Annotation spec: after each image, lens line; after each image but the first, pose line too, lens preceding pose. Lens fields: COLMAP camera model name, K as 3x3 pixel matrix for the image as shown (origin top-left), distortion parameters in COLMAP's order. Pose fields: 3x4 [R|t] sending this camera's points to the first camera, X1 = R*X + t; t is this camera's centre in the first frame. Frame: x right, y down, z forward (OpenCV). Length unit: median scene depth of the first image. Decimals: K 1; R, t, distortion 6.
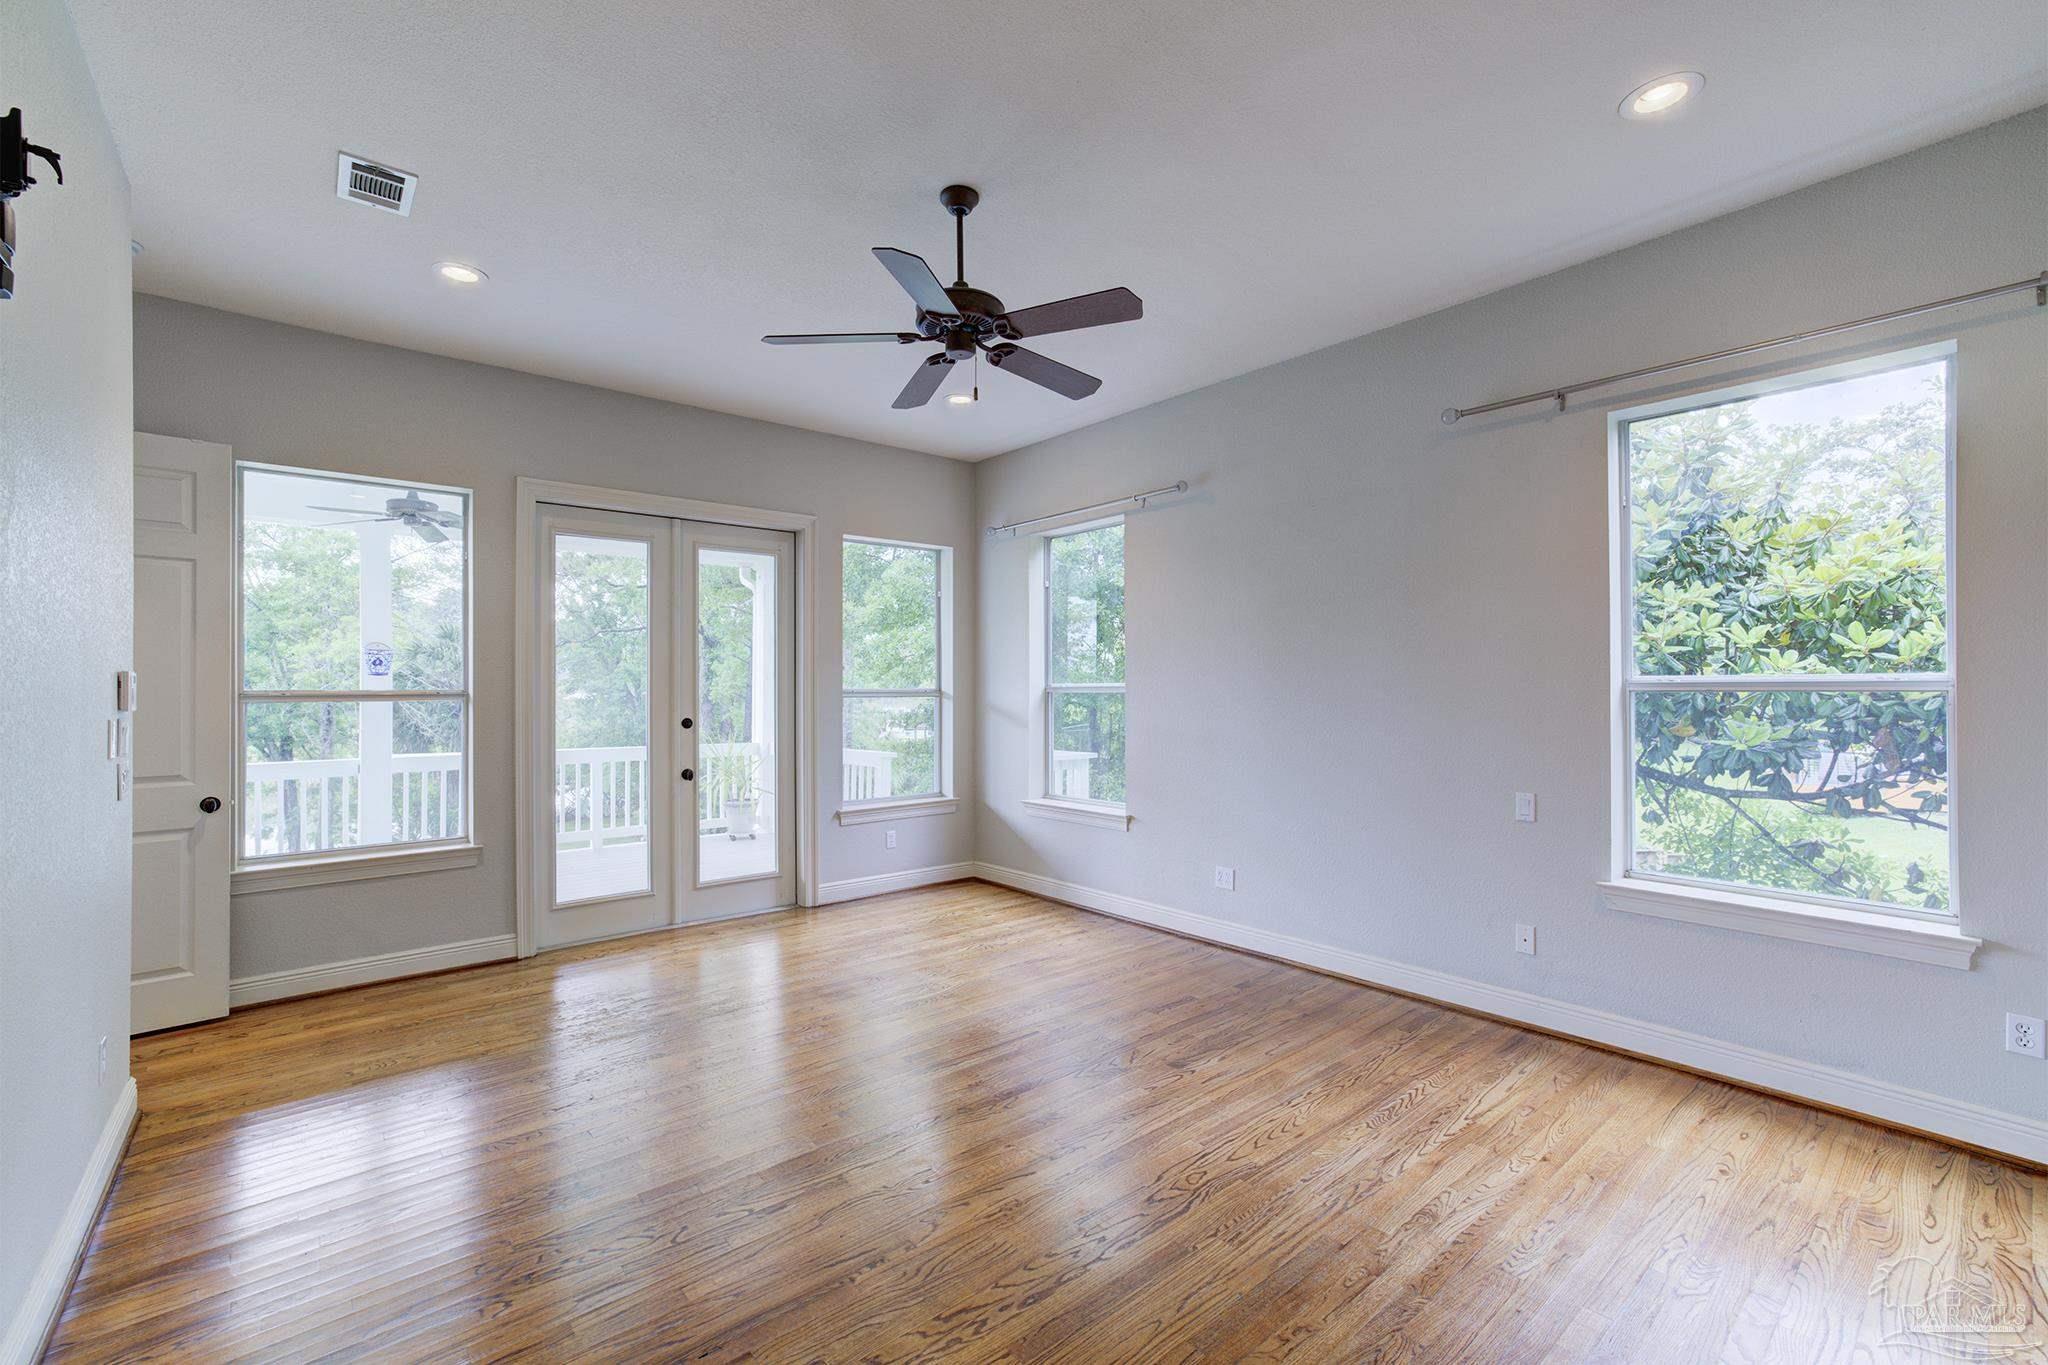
lens RADIAL K [[864.5, 0, 1032.0], [0, 864.5, 686.9], [0, 0, 1]] dist [-0.027651, 0.017574]
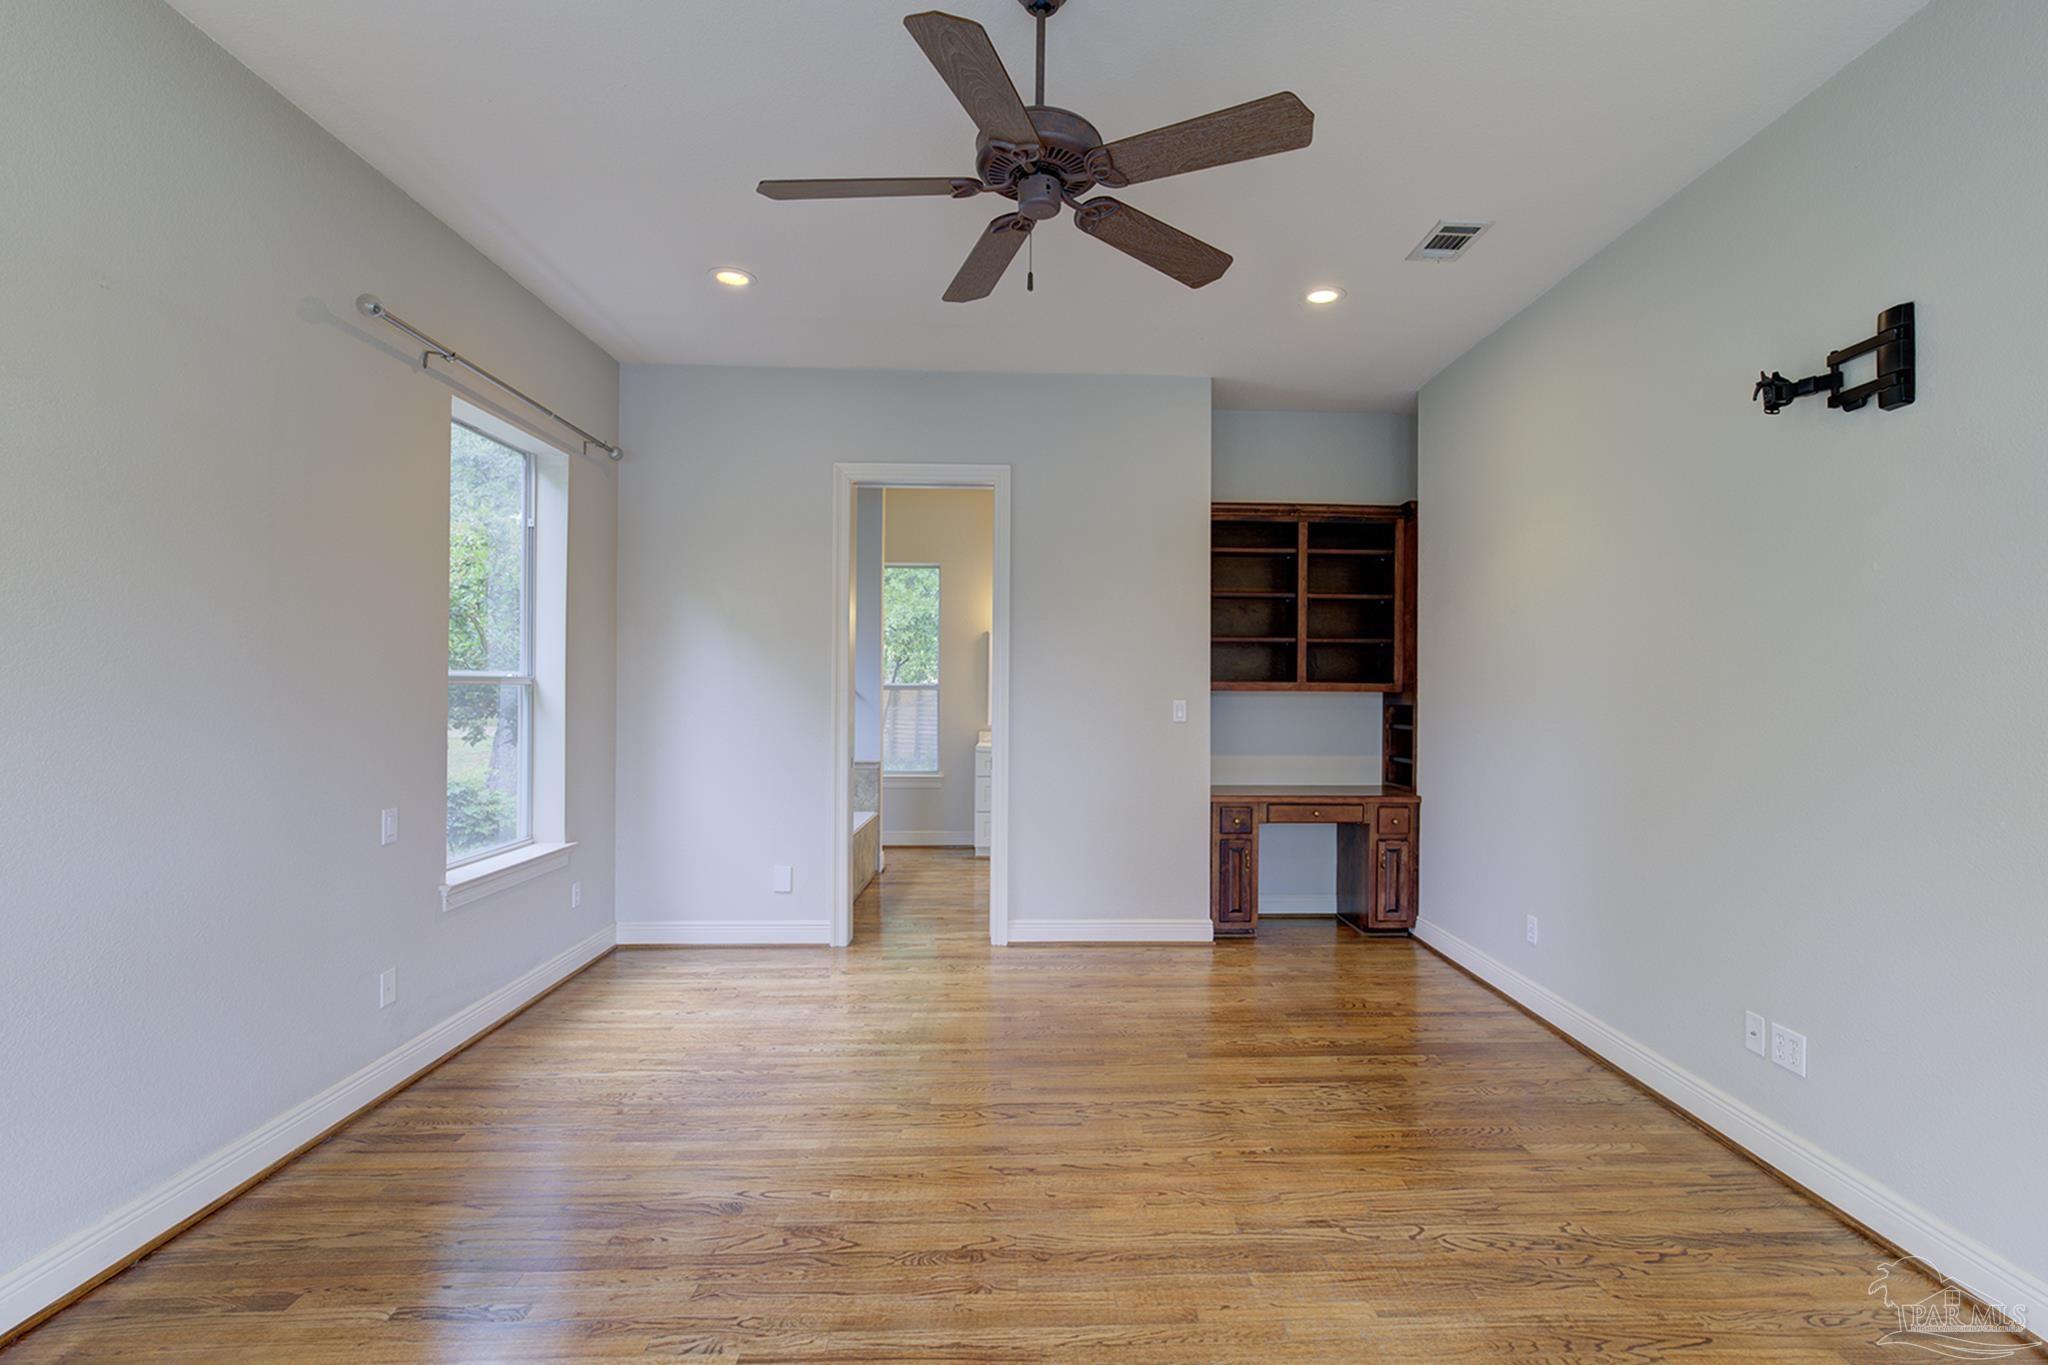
lens RADIAL K [[864.5, 0, 1032.0], [0, 864.5, 686.9], [0, 0, 1]] dist [-0.027651, 0.017574]
pose [[-0.752410, -0.003166, 0.658687, -0.515198], [-0.012840, 0.999869, -0.009860, 0.008966], [-0.658570, -0.015876, -0.752352, 1.453287]]
